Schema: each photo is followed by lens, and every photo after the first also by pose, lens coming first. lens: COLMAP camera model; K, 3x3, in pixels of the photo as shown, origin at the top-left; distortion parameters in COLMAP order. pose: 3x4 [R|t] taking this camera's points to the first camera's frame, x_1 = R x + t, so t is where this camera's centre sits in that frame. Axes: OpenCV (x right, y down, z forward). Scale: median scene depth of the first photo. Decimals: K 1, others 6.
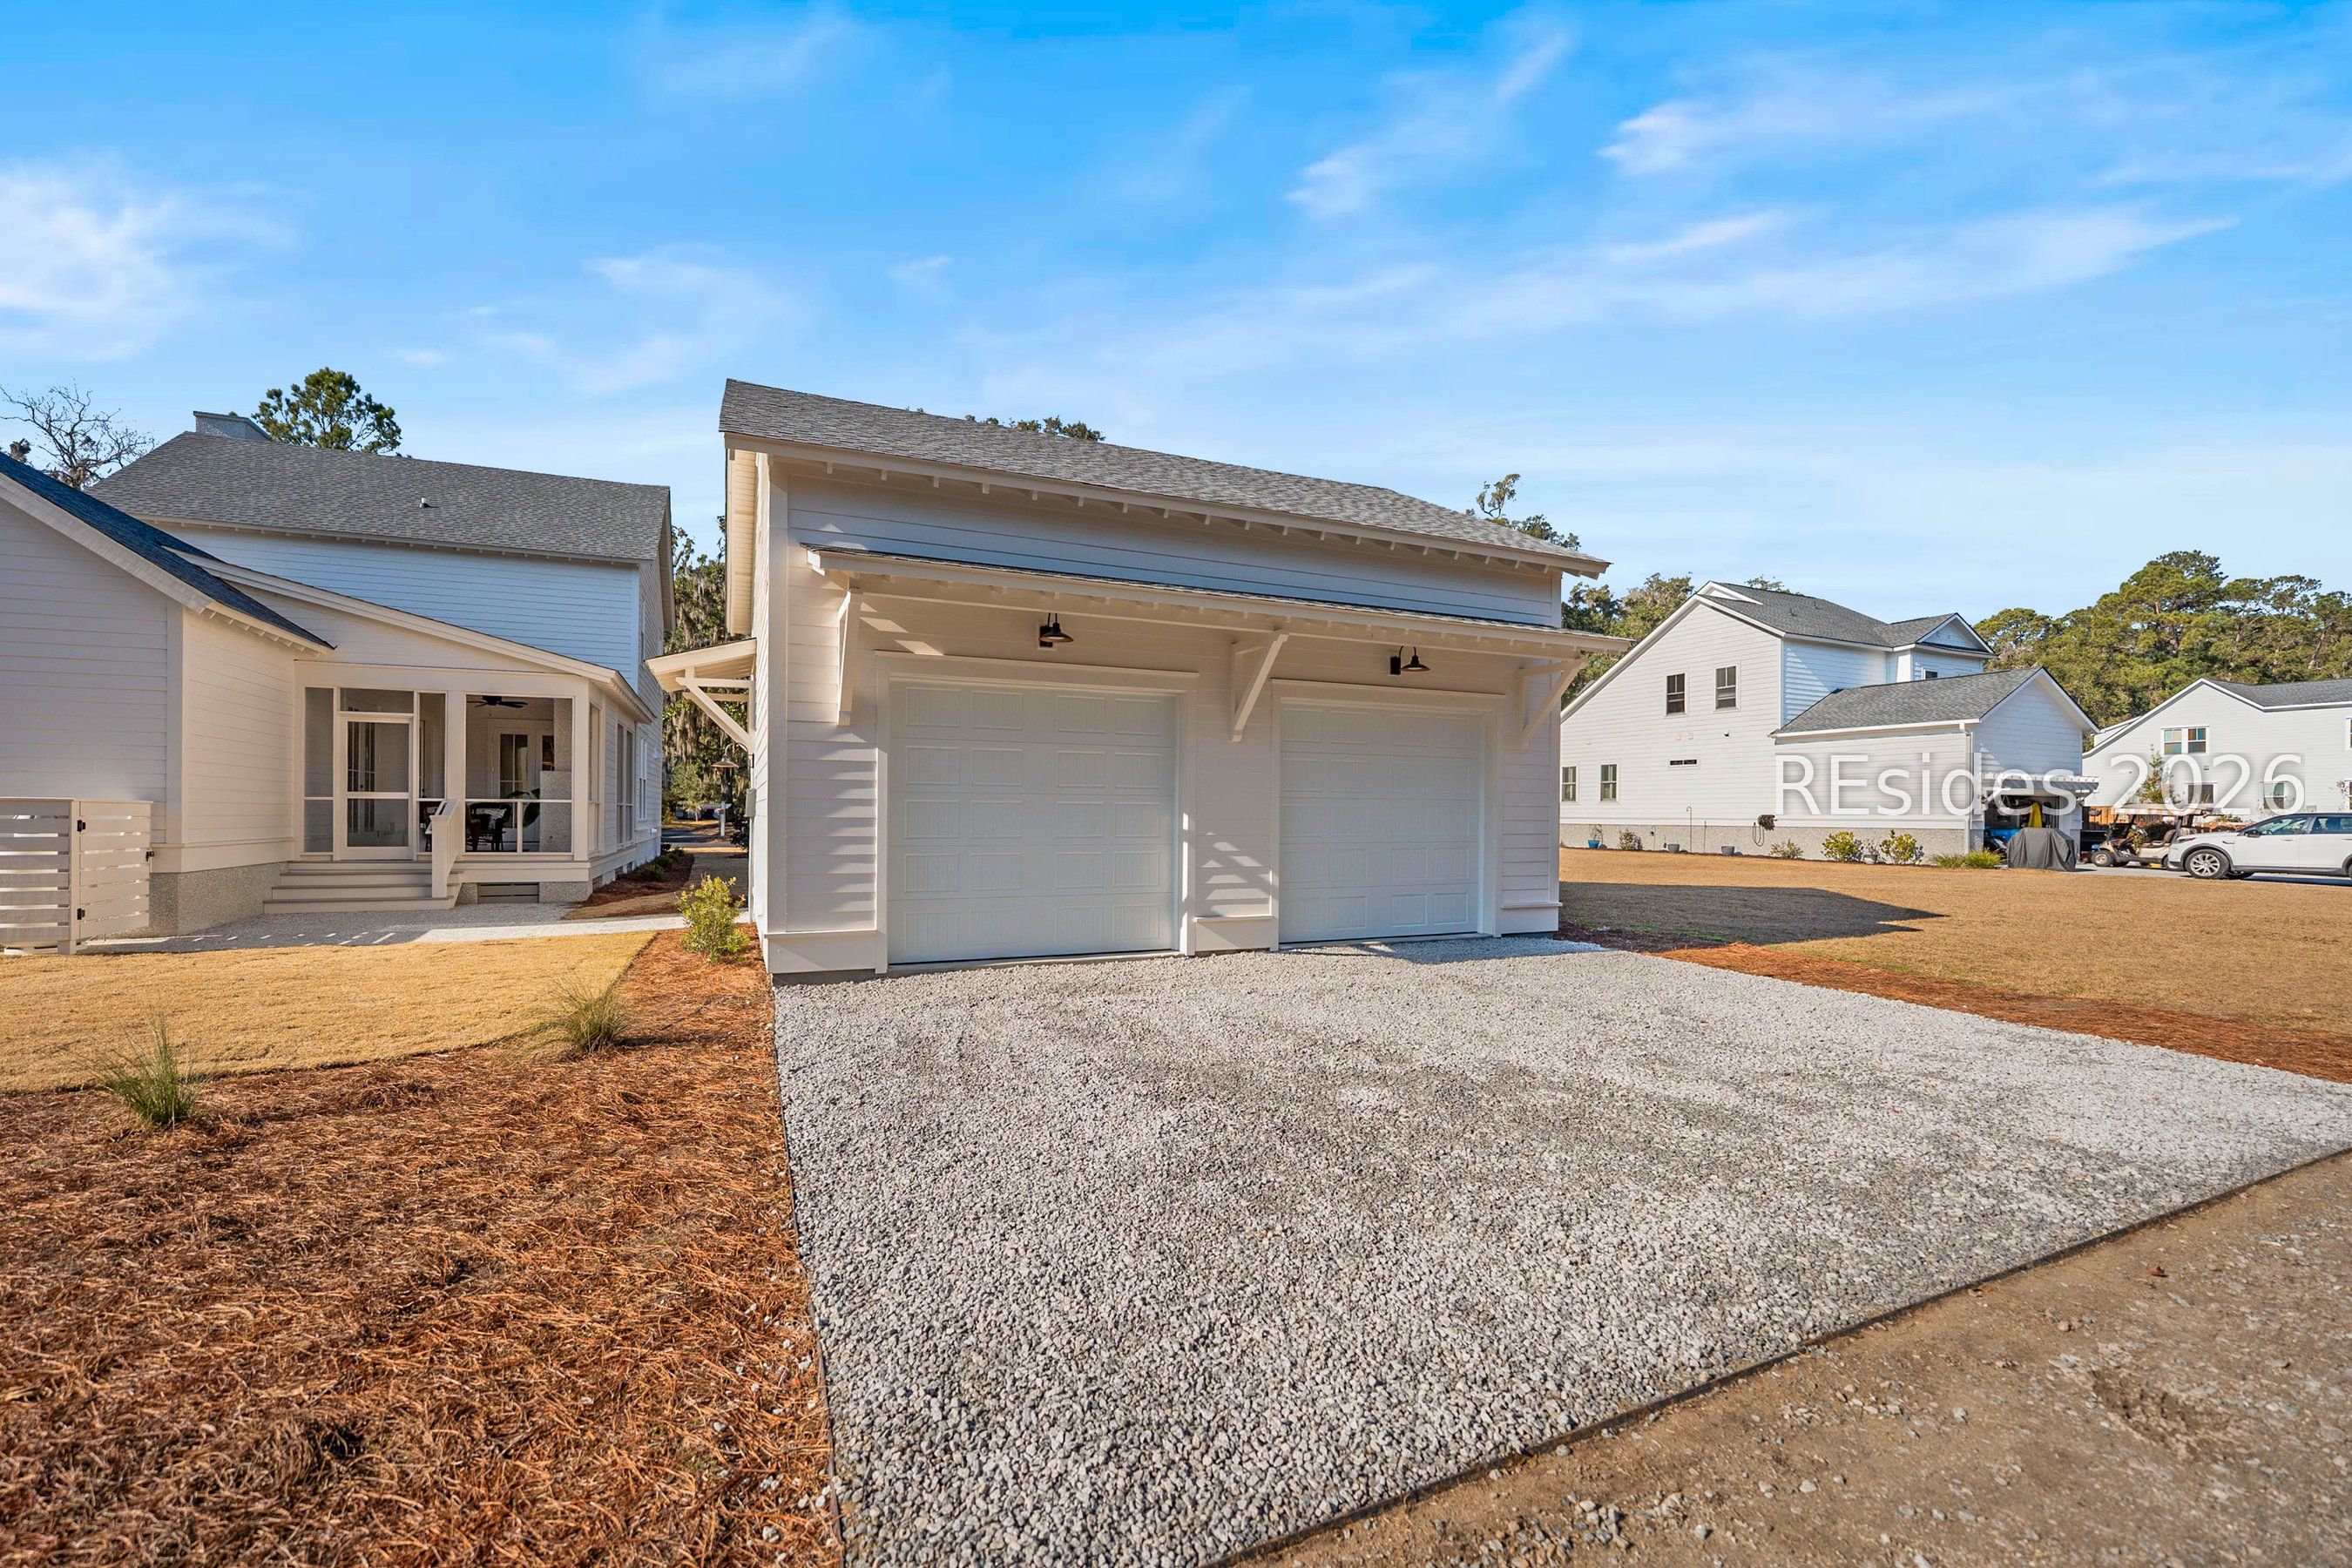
lens RADIAL K [[948.6, 0, 1125.7], [0, 948.6, 814.9], [0, 0, 1]] dist [-0.019703, 0.000737]
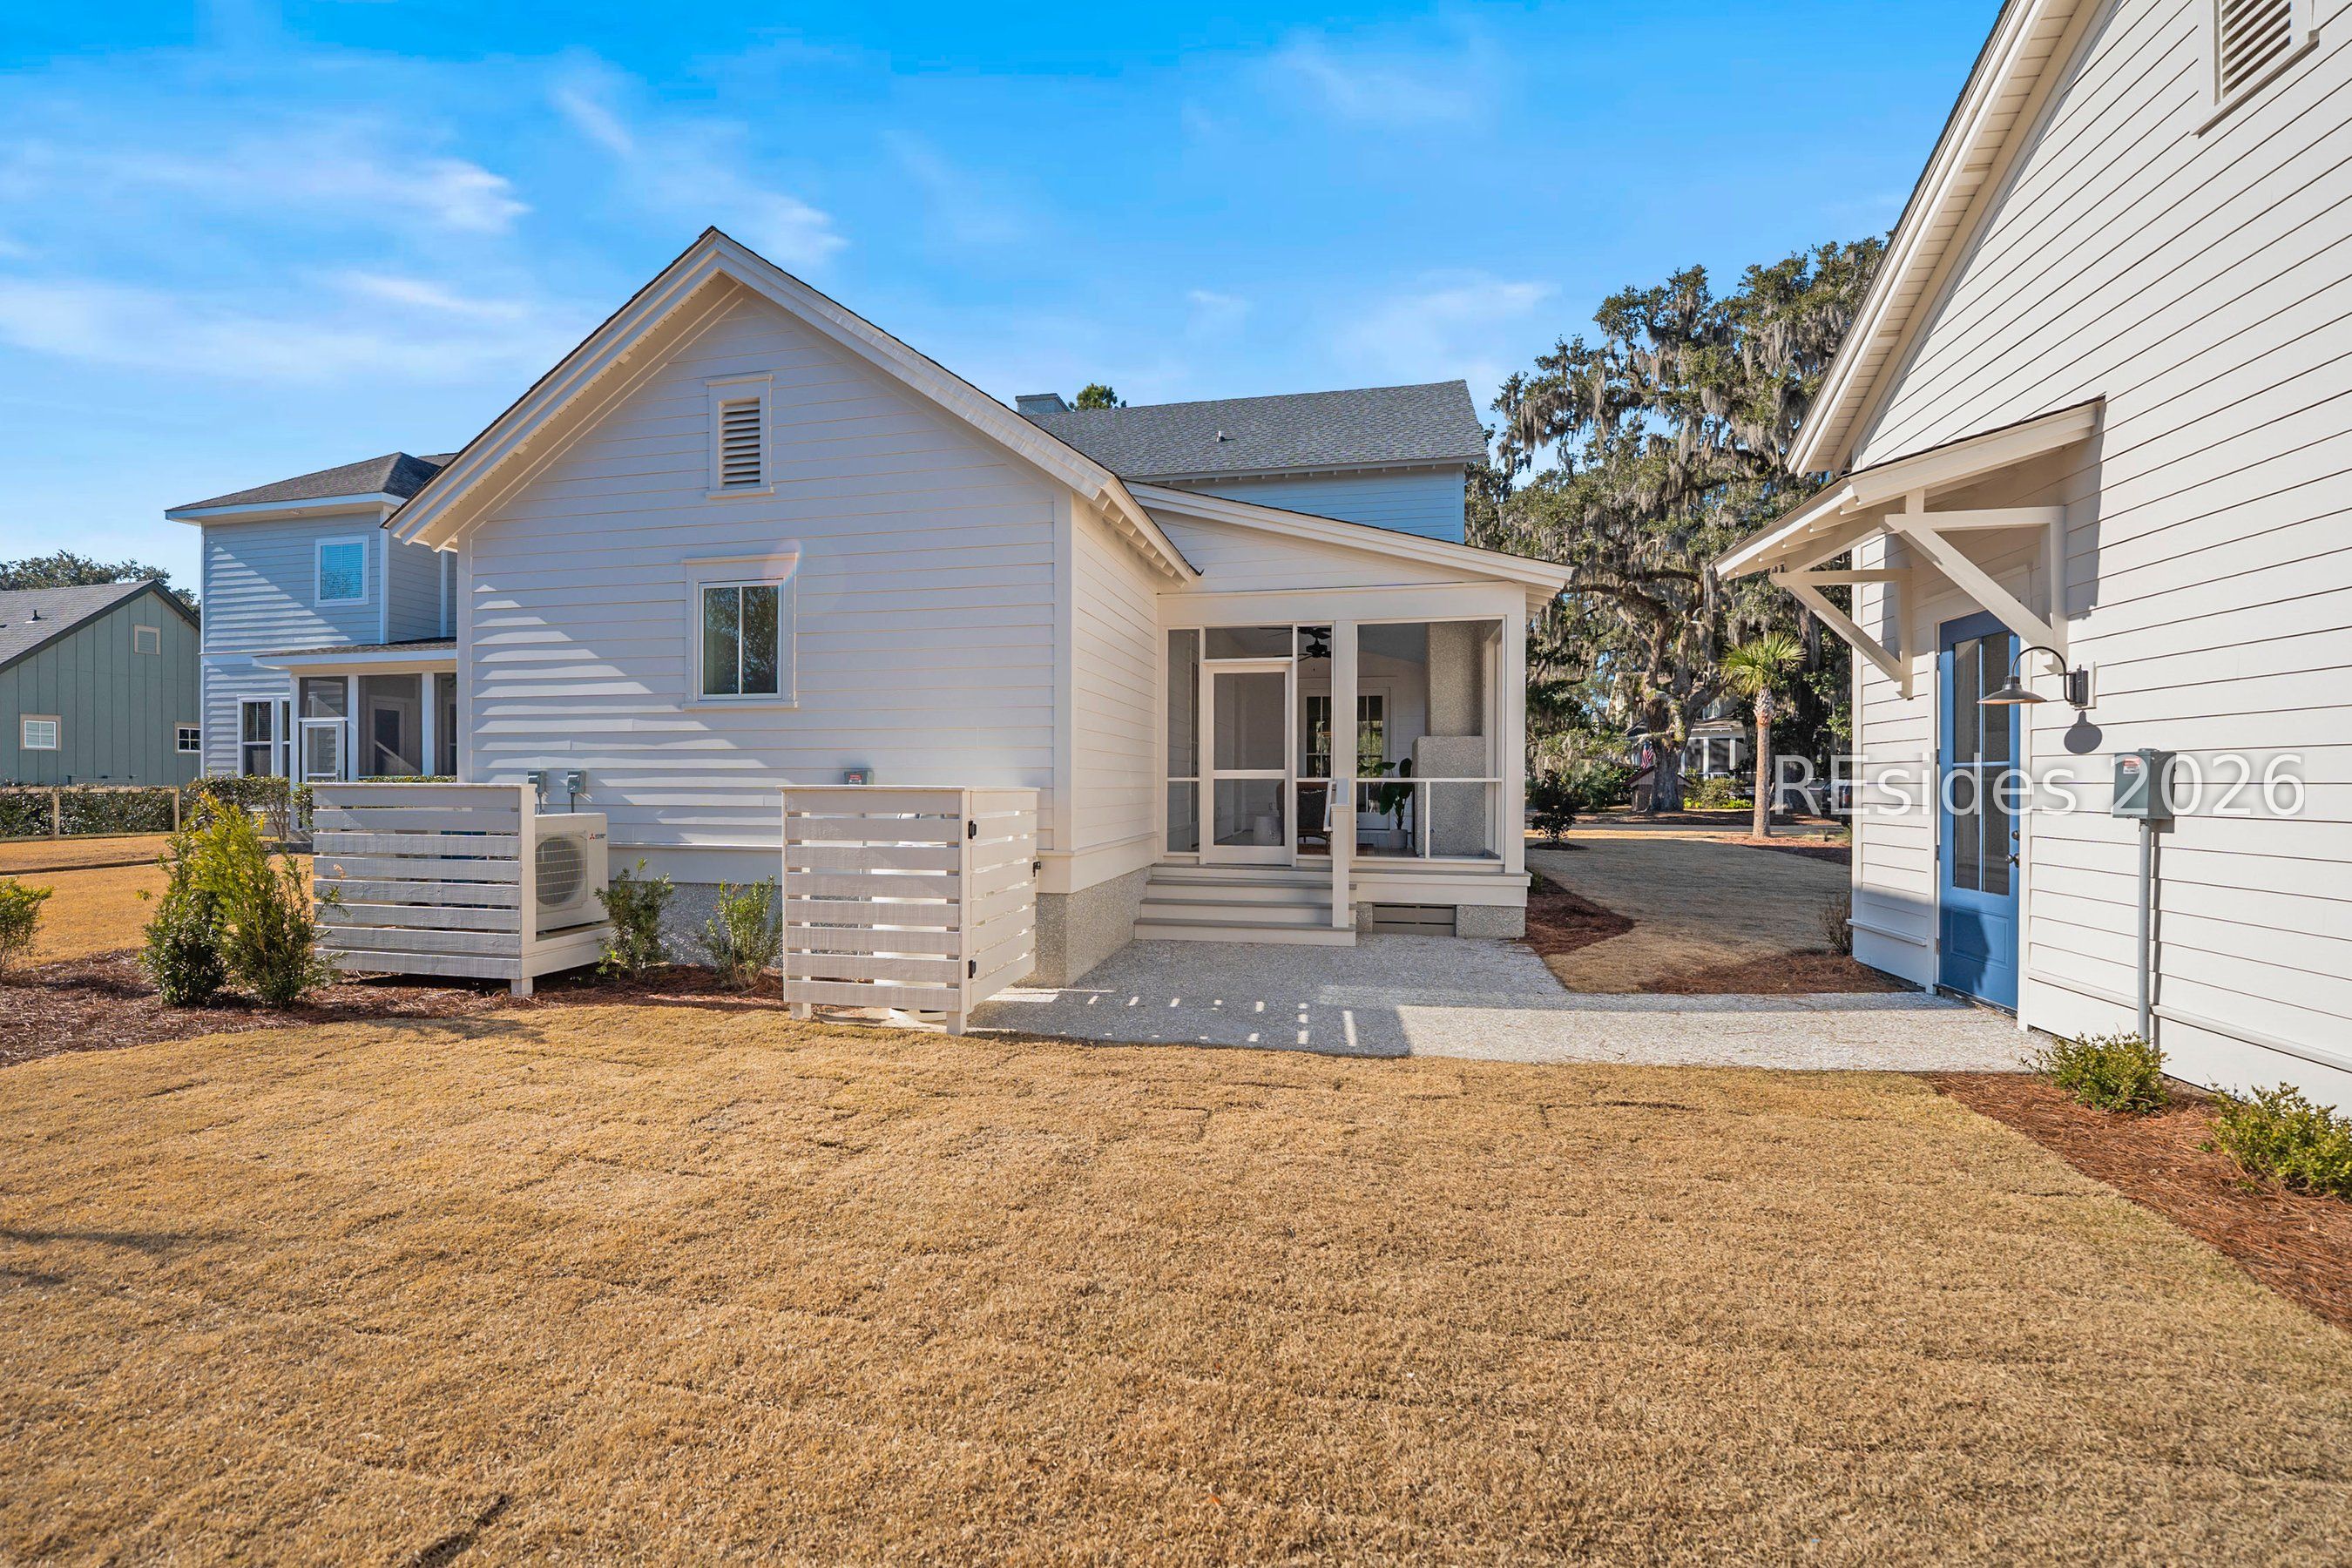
lens RADIAL K [[986.0, 0, 1176.0], [0, 986.0, 784.0], [0, 0, 1]] dist [-0.021655, -0.000104]
pose [[0.825984, -0.005085, -0.563671, -0.292581], [0.003080, 0.999985, -0.004507, -0.007433], [0.563685, 0.001987, 0.825987, 0.241364]]
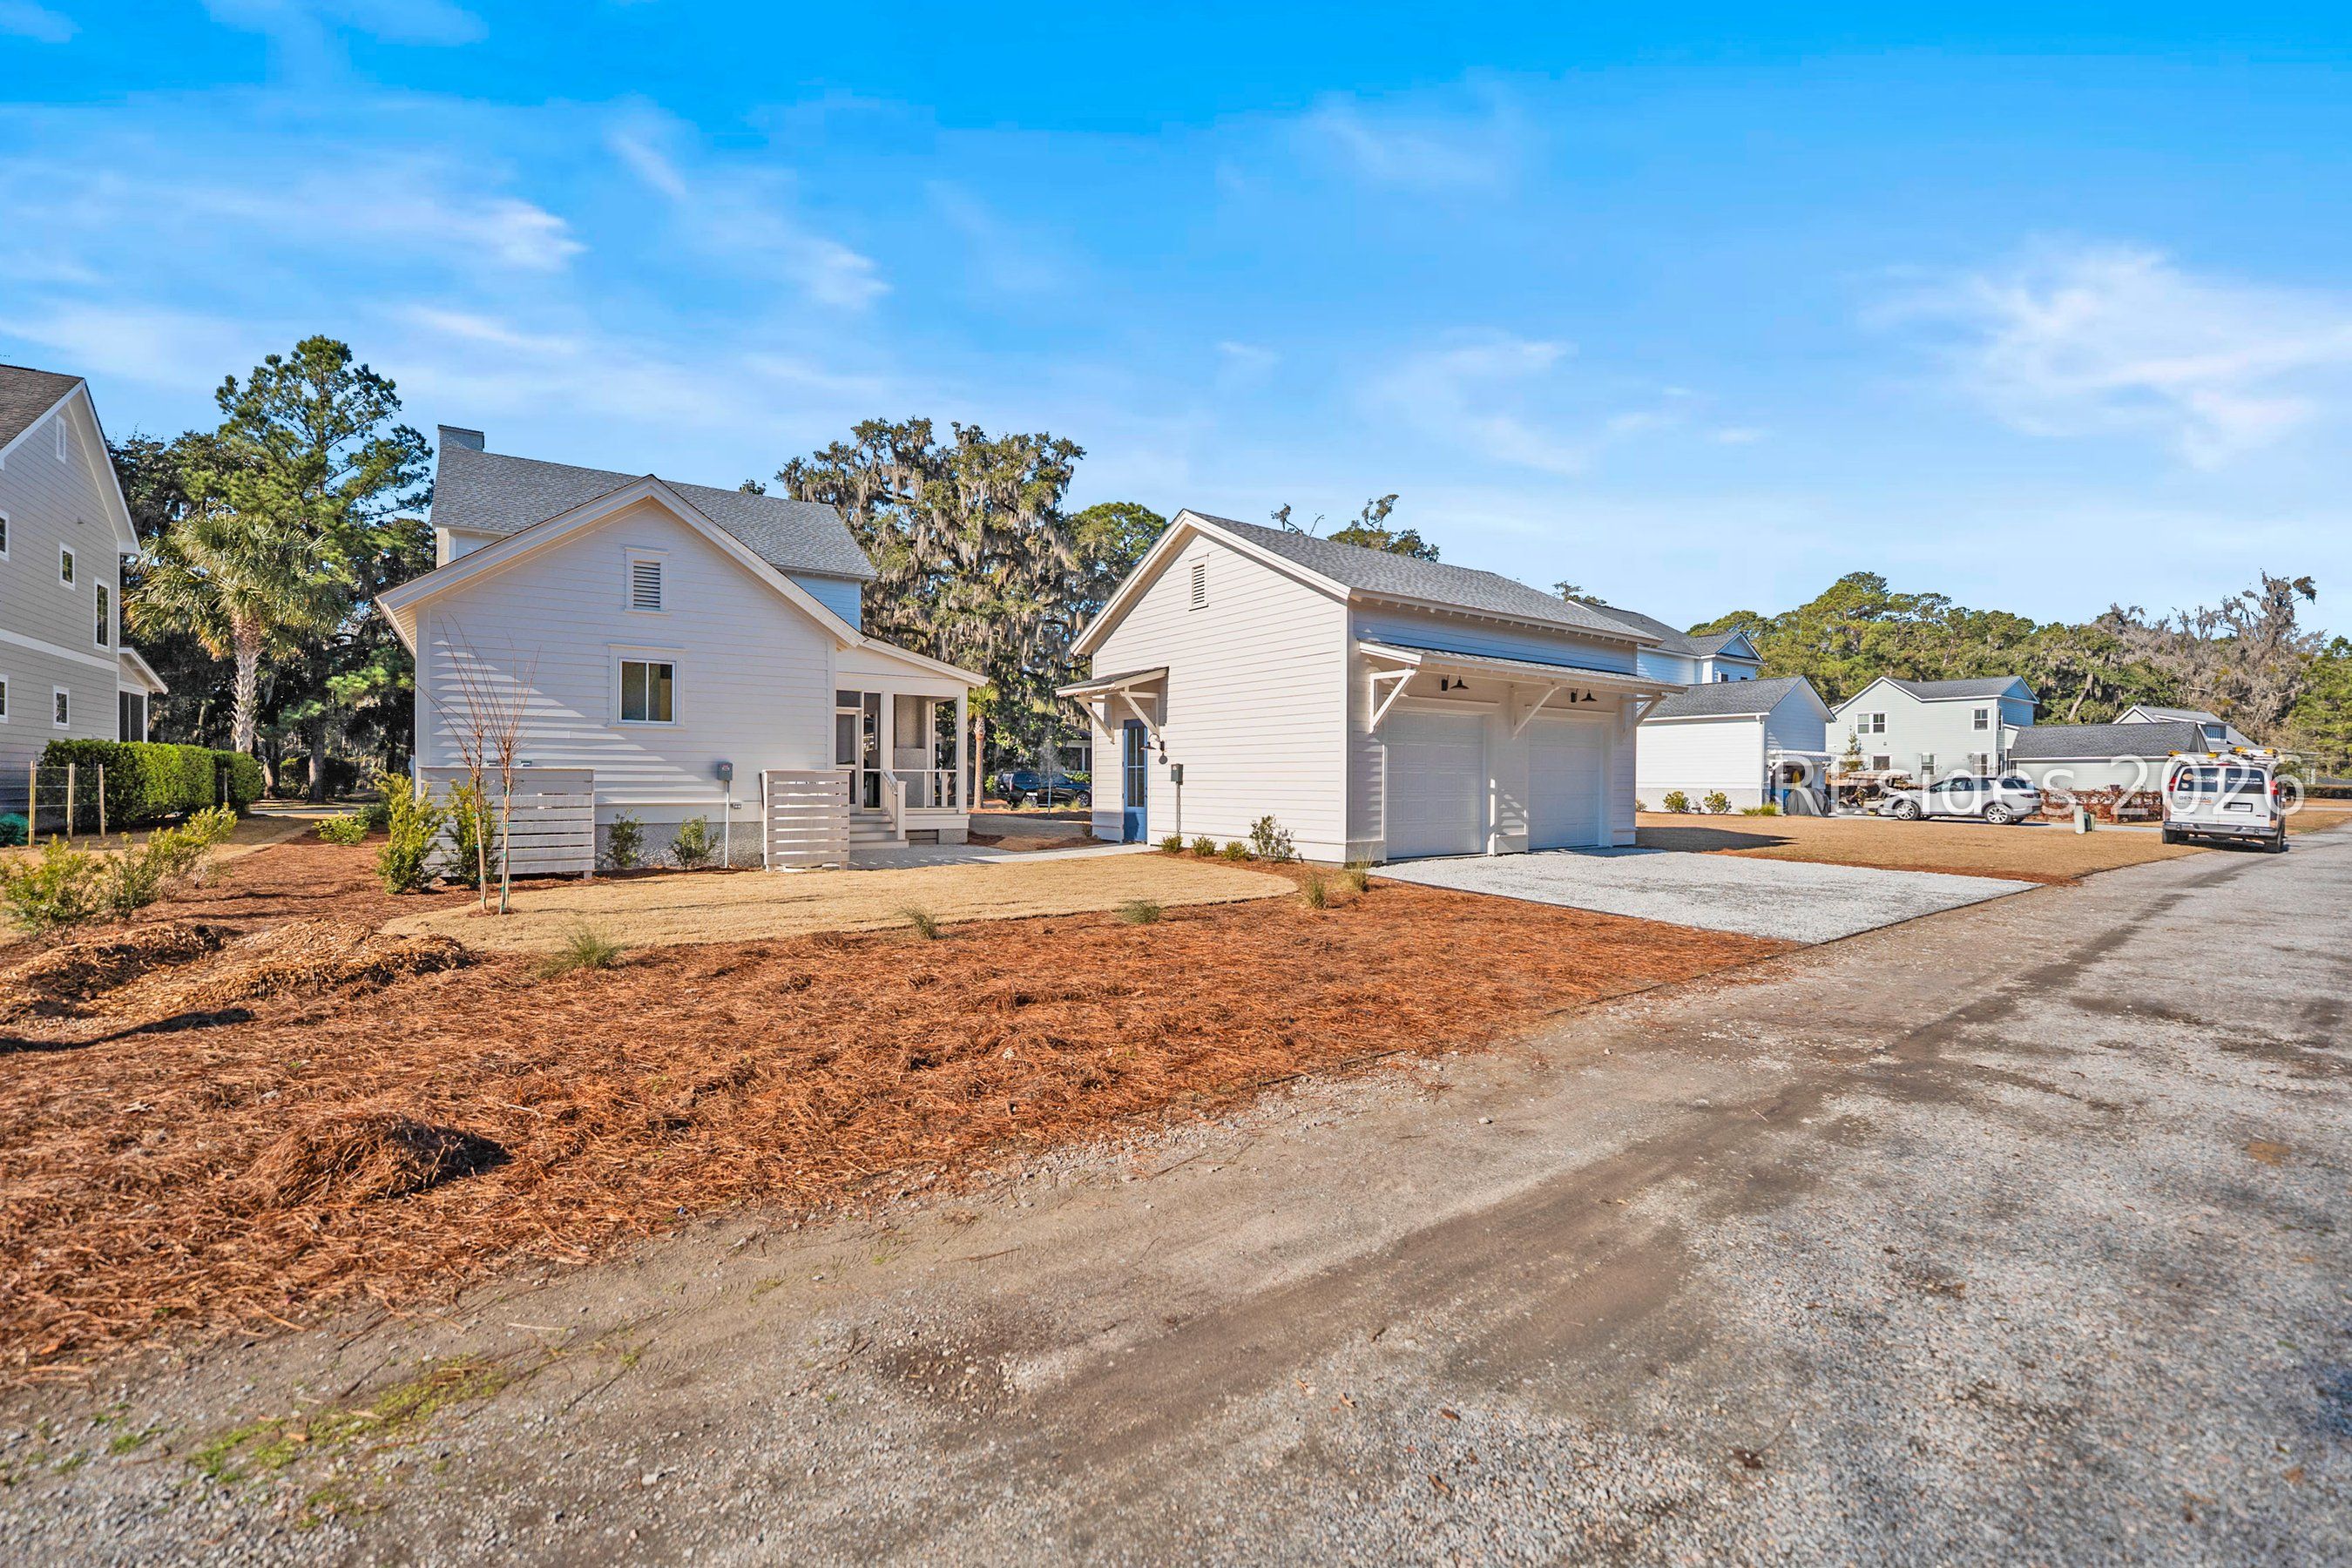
lens RADIAL K [[930.8, 0, 1136.0], [0, 930.8, 779.2], [0, 0, 1]] dist [-0.020106, -0.000024]
pose [[0.981832, -0.002234, 0.189739, -0.437110], [0.002607, 0.999995, -0.001716, 0.000055], [-0.189734, 0.002179, 0.981833, -0.294192]]
